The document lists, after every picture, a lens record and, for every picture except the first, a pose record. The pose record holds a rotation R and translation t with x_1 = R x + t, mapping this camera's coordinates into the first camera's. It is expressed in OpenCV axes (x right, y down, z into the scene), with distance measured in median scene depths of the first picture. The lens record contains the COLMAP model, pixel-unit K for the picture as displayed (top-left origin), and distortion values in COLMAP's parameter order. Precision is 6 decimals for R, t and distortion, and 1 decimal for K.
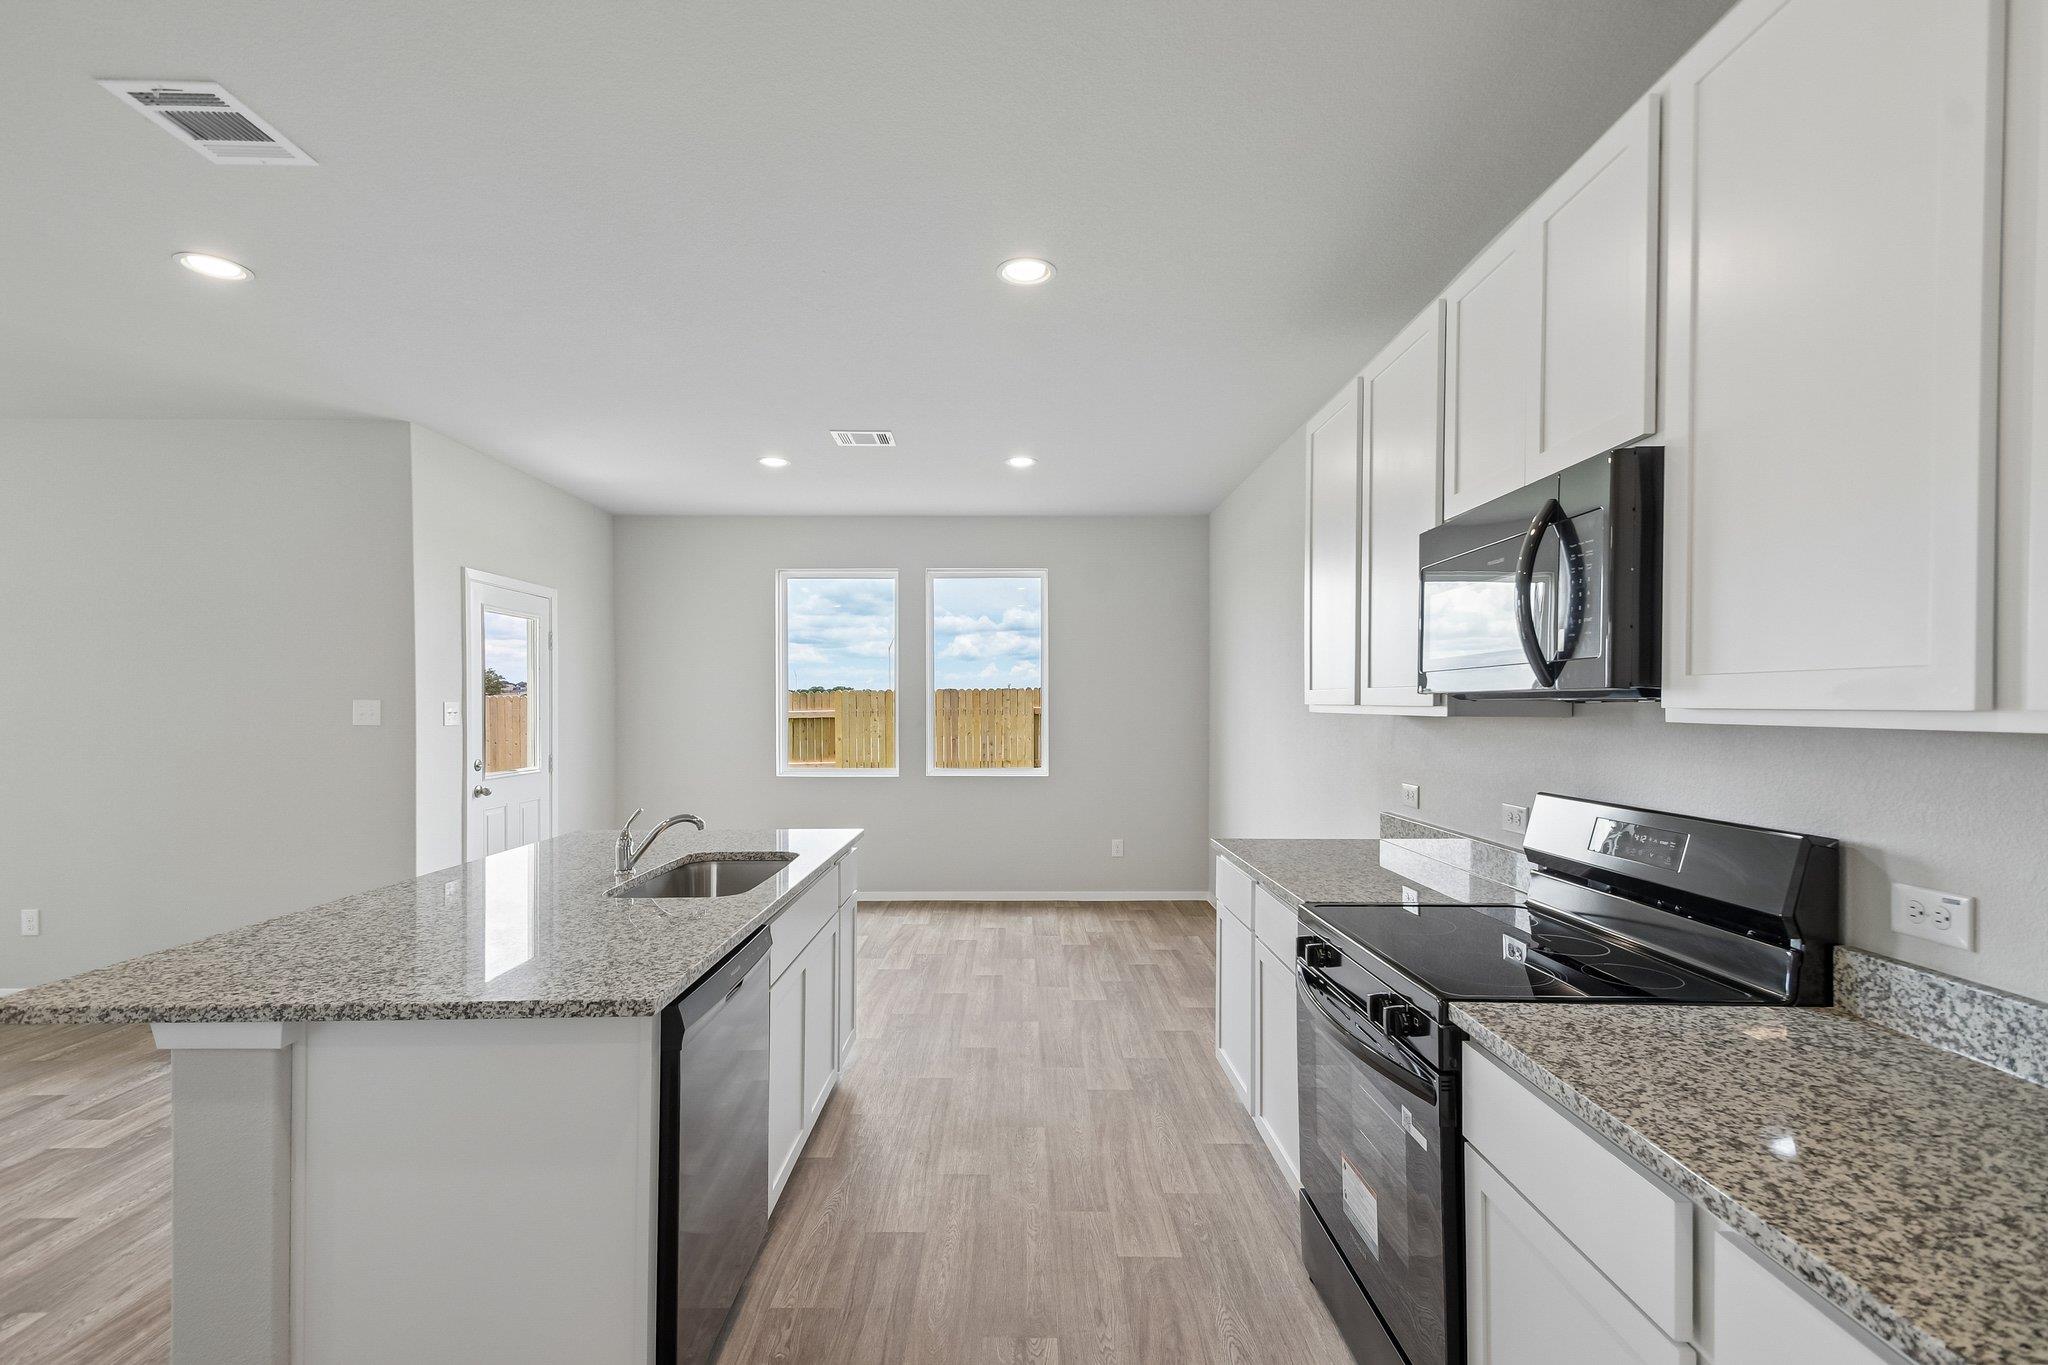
lens RADIAL K [[910.1, 0, 1013.4], [0, 910.1, 699.2], [0, 0, 1]] dist [0.028117, -0.007790]
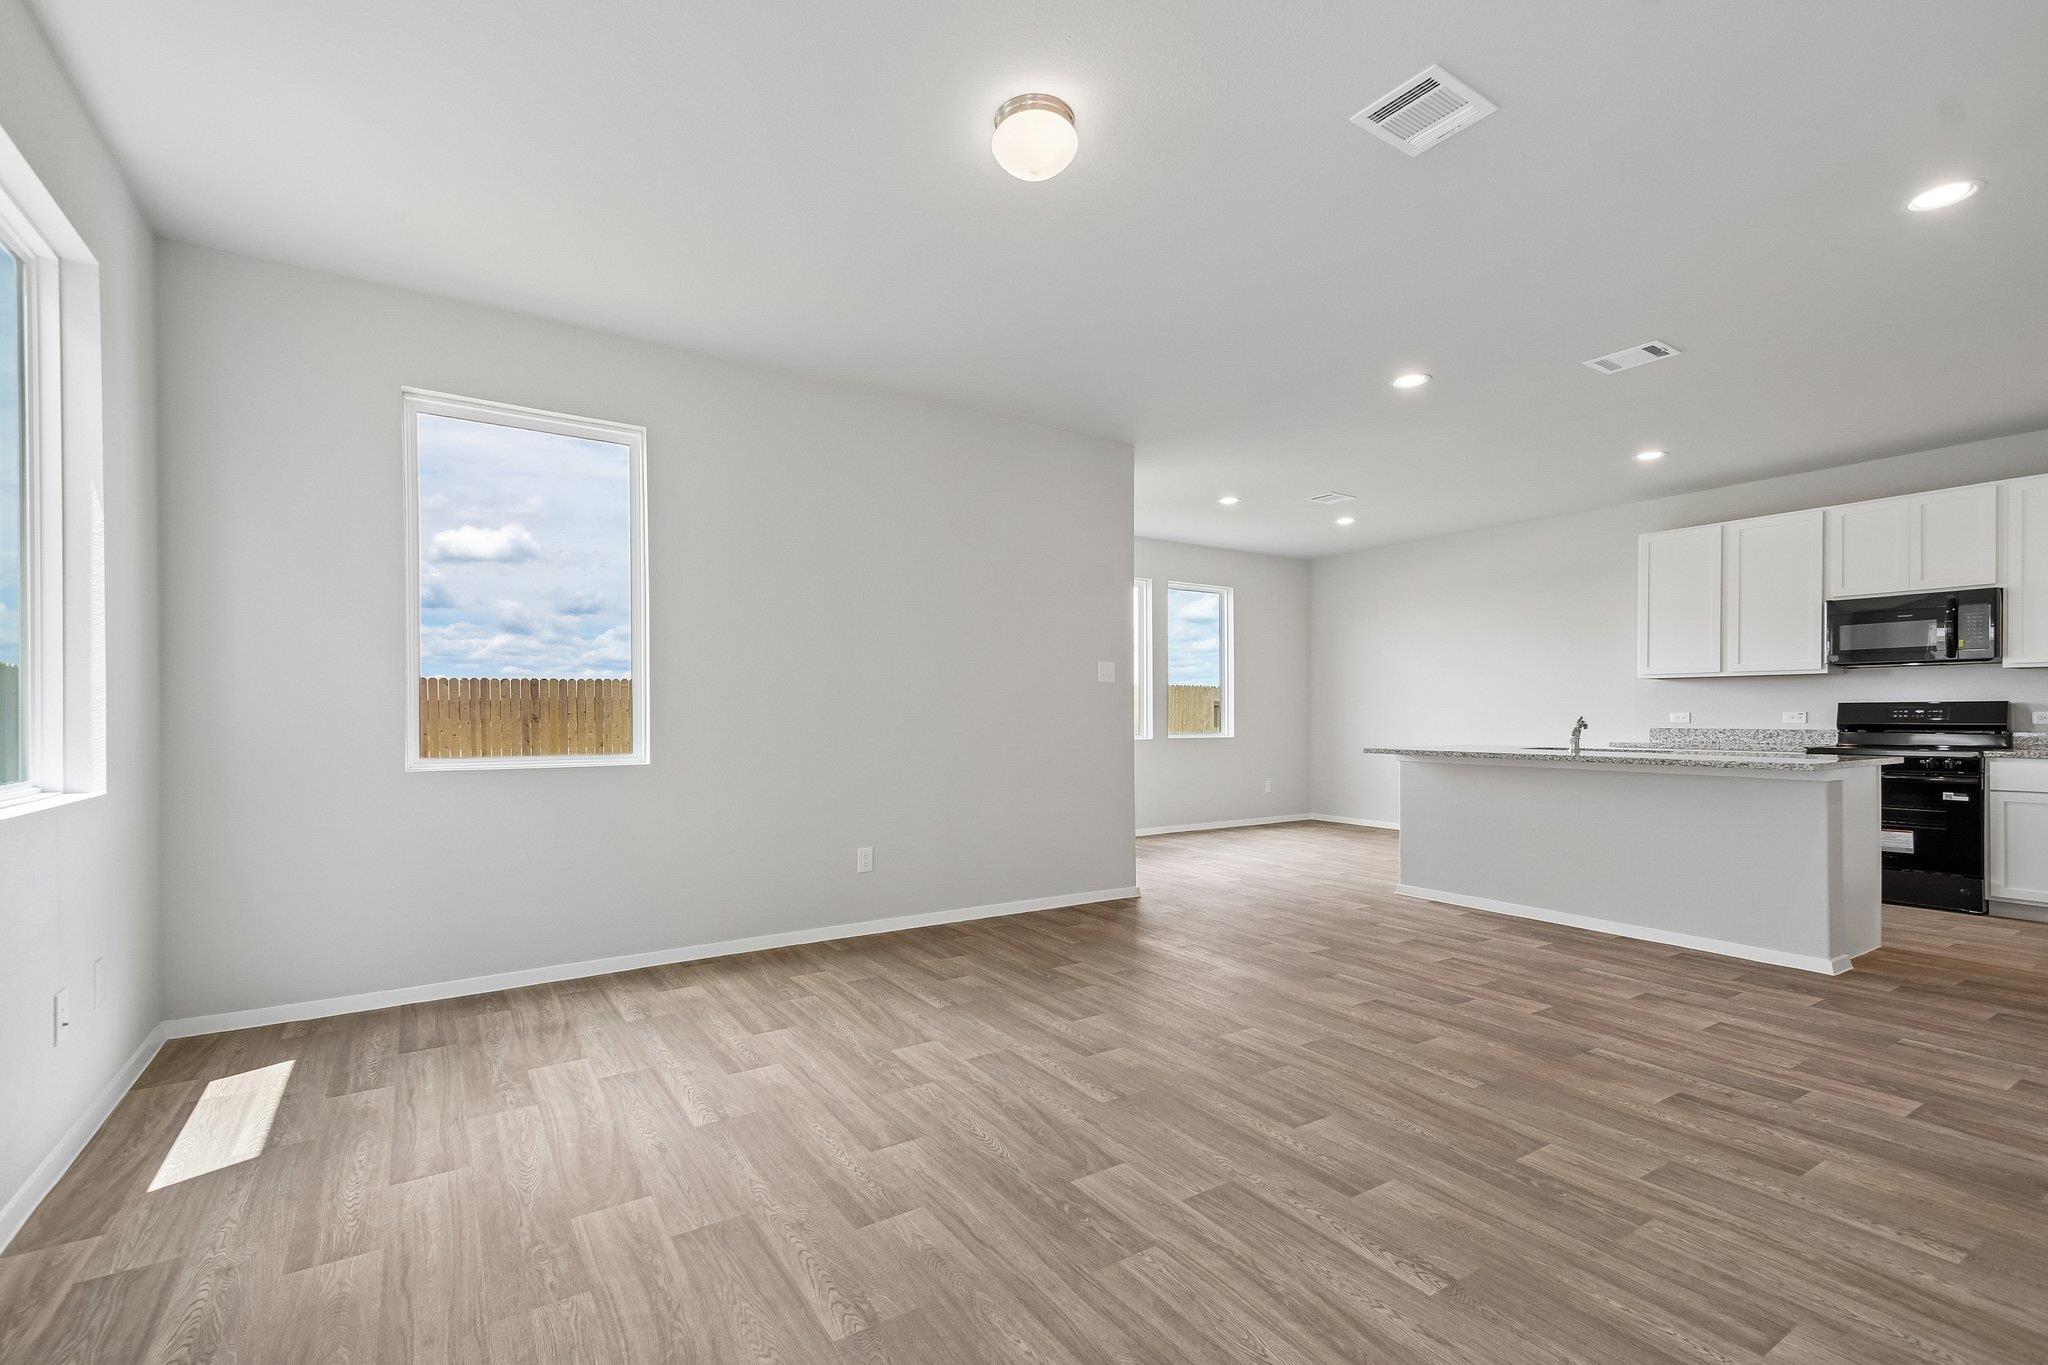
lens RADIAL K [[910.1, 0, 1024.7], [0, 910.1, 714.6], [0, 0, 1]] dist [0.028117, -0.007790]
pose [[0.836167, 0.003487, 0.548464, -3.877595], [-0.003892, 0.999992, -0.000424, 0.196373], [-0.548462, -0.001781, 0.836174, 0.091386]]
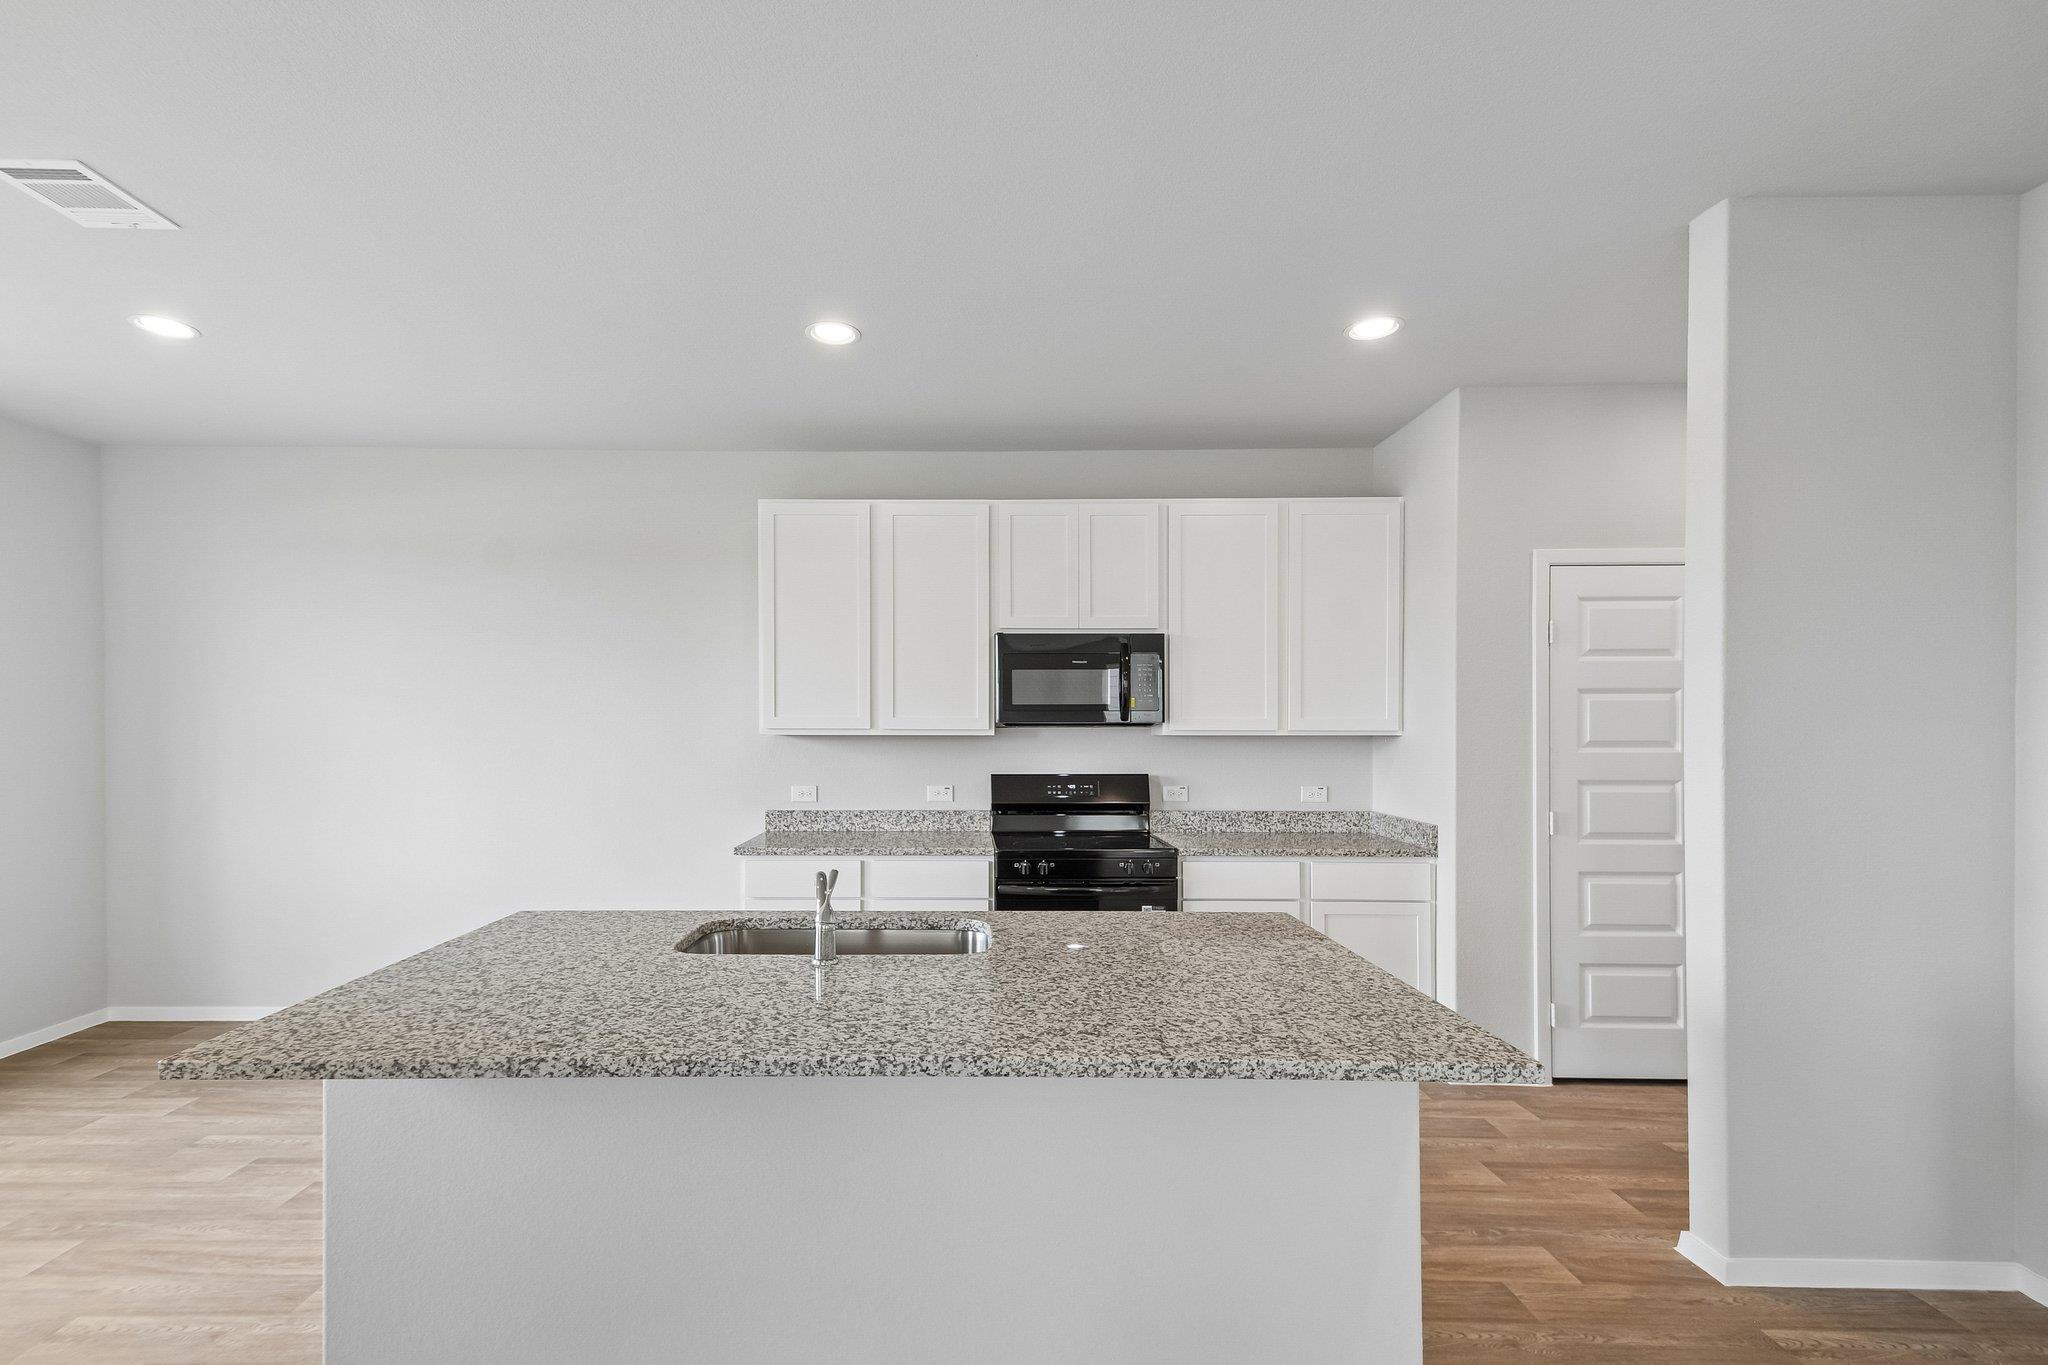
lens RADIAL K [[910.1, 0, 967.7], [0, 910.1, 763.9], [0, 0, 1]] dist [0.028117, -0.007790]
pose [[0.007801, -0.037796, 0.999255, -1.847855], [-0.001066, 0.999285, 0.037805, 0.005983], [-0.999969, -0.001360, 0.007755, 1.426261]]
